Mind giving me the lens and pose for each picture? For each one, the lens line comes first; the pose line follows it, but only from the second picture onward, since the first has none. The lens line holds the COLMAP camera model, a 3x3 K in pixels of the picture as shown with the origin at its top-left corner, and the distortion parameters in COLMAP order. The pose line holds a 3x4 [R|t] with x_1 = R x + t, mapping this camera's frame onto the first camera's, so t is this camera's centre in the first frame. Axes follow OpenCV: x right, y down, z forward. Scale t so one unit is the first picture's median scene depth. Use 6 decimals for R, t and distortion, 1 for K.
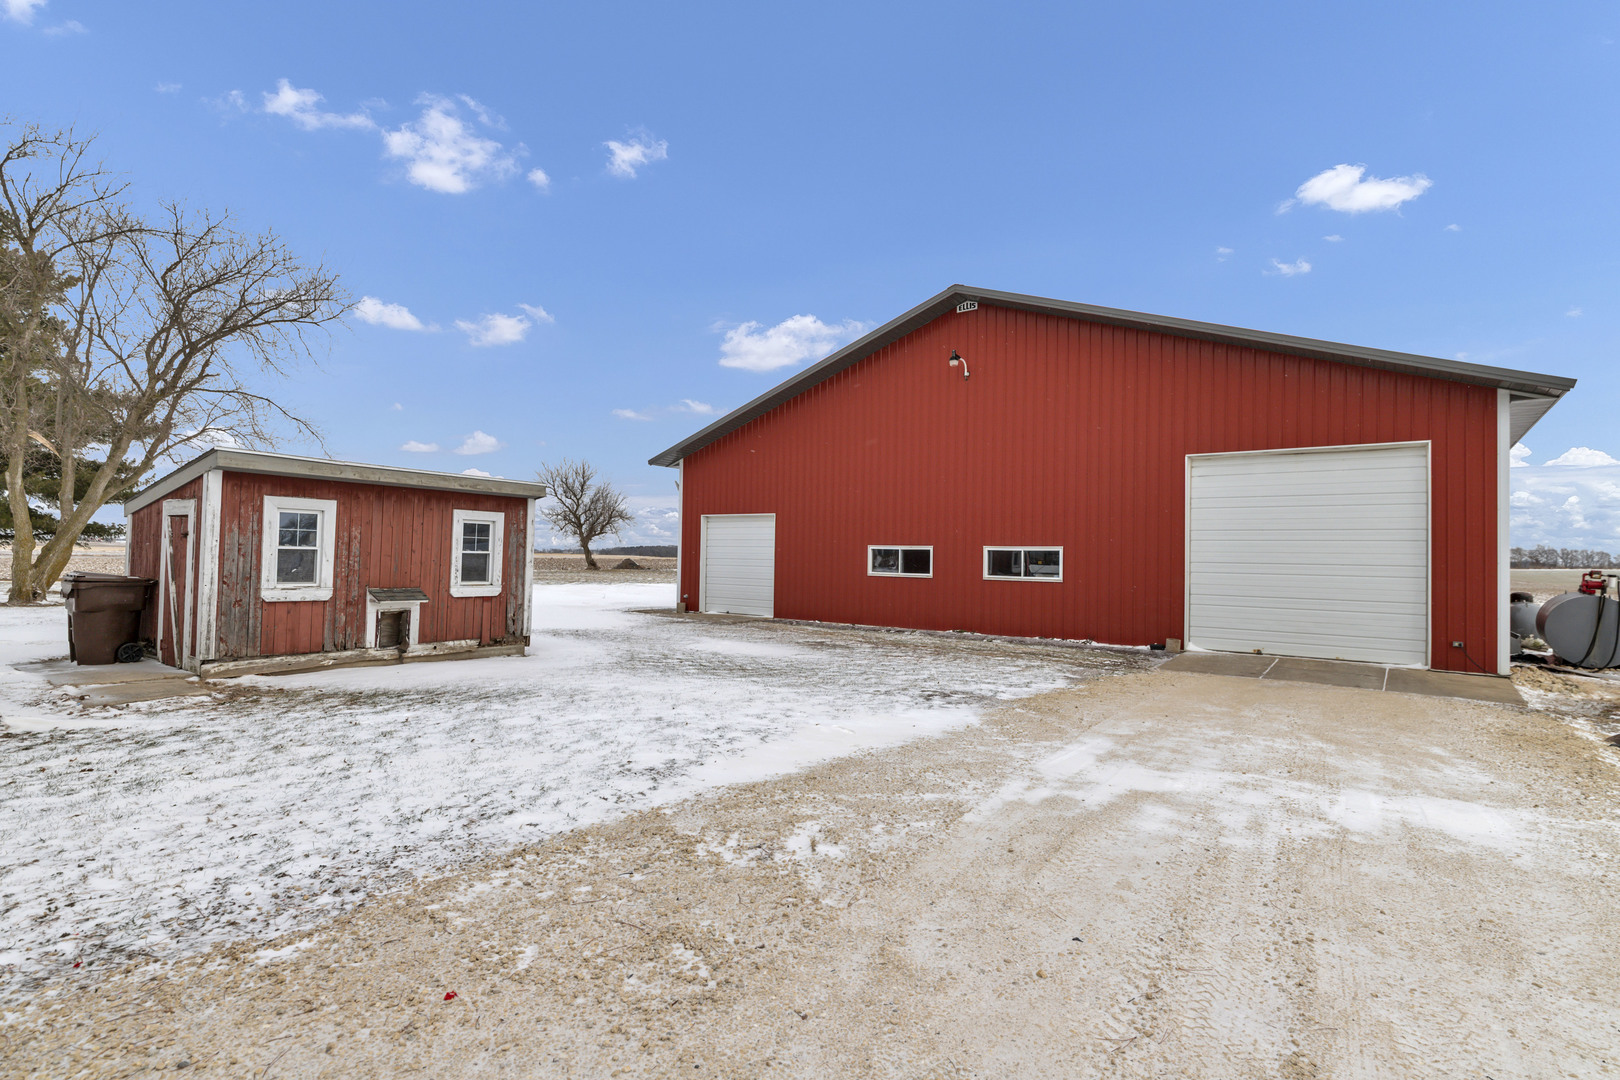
lens RADIAL K [[782.5, 0, 811.0], [0, 782.5, 538.1], [0, 0, 1]] dist [-0.001128, -0.000141]
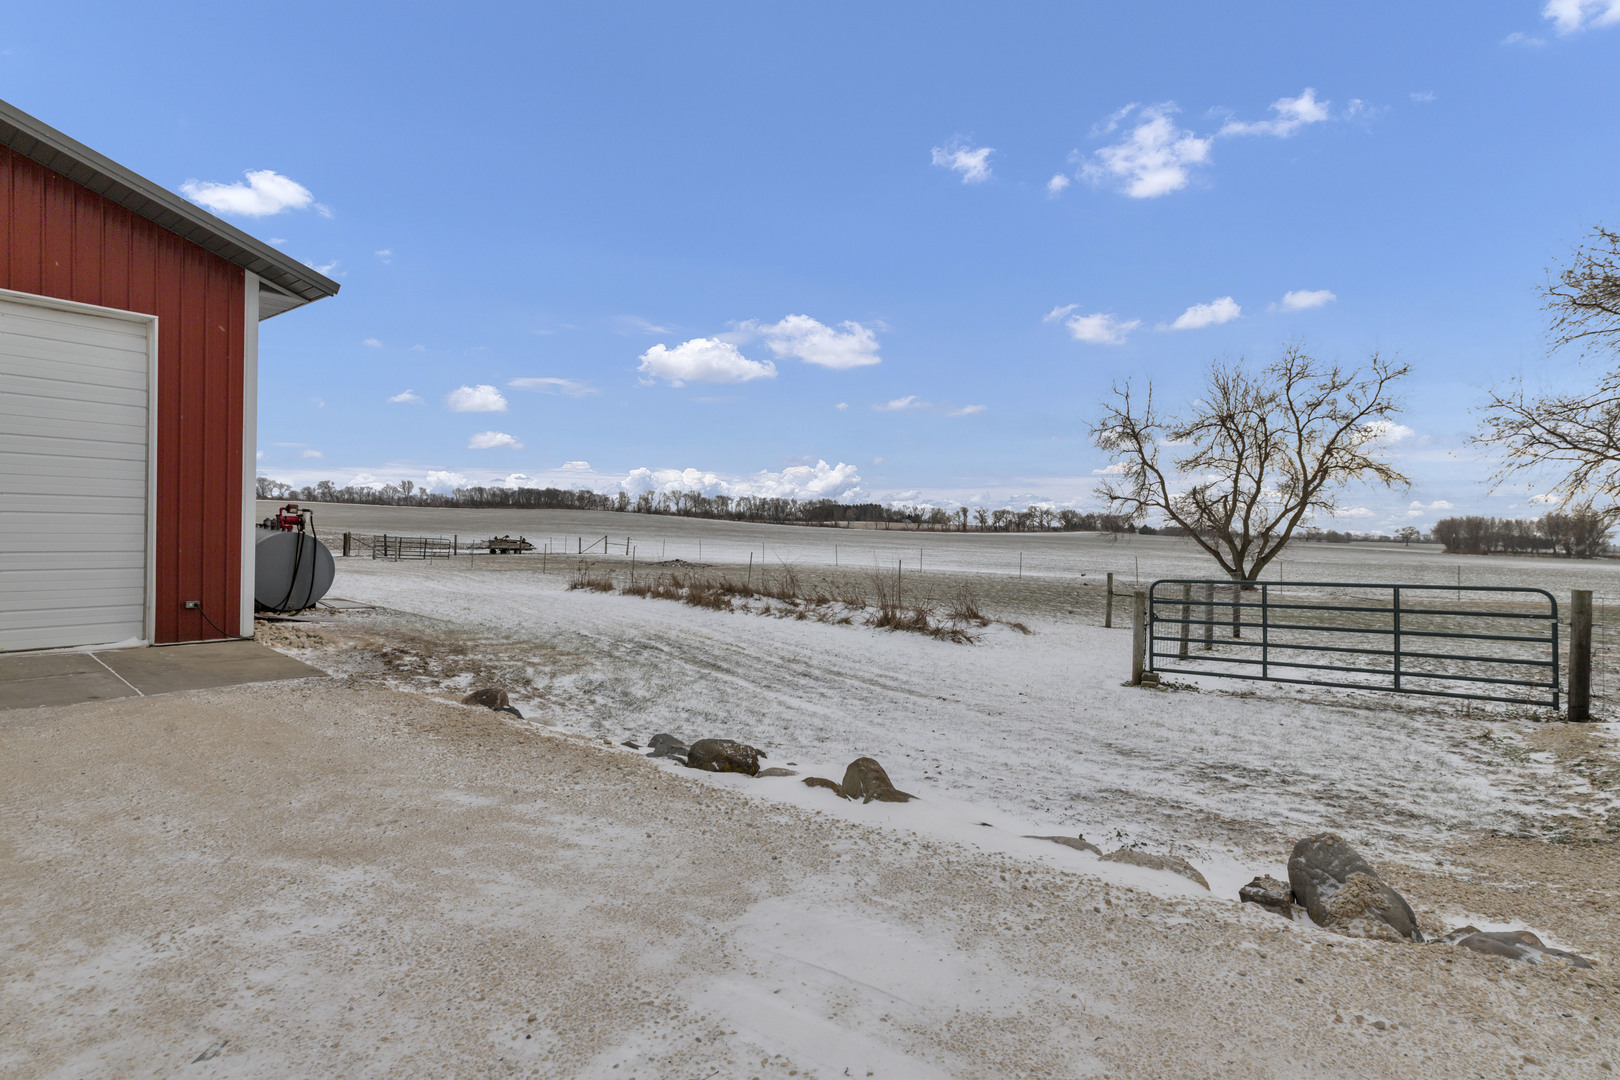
lens RADIAL K [[782.5, 0, 811.0], [0, 782.5, 538.1], [0, 0, 1]] dist [-0.001128, -0.000141]
pose [[0.016081, -0.038579, 0.999126, 0.102860], [-0.054988, 0.997709, 0.039409, 0.012136], [-0.998358, -0.055574, 0.013922, 0.409168]]
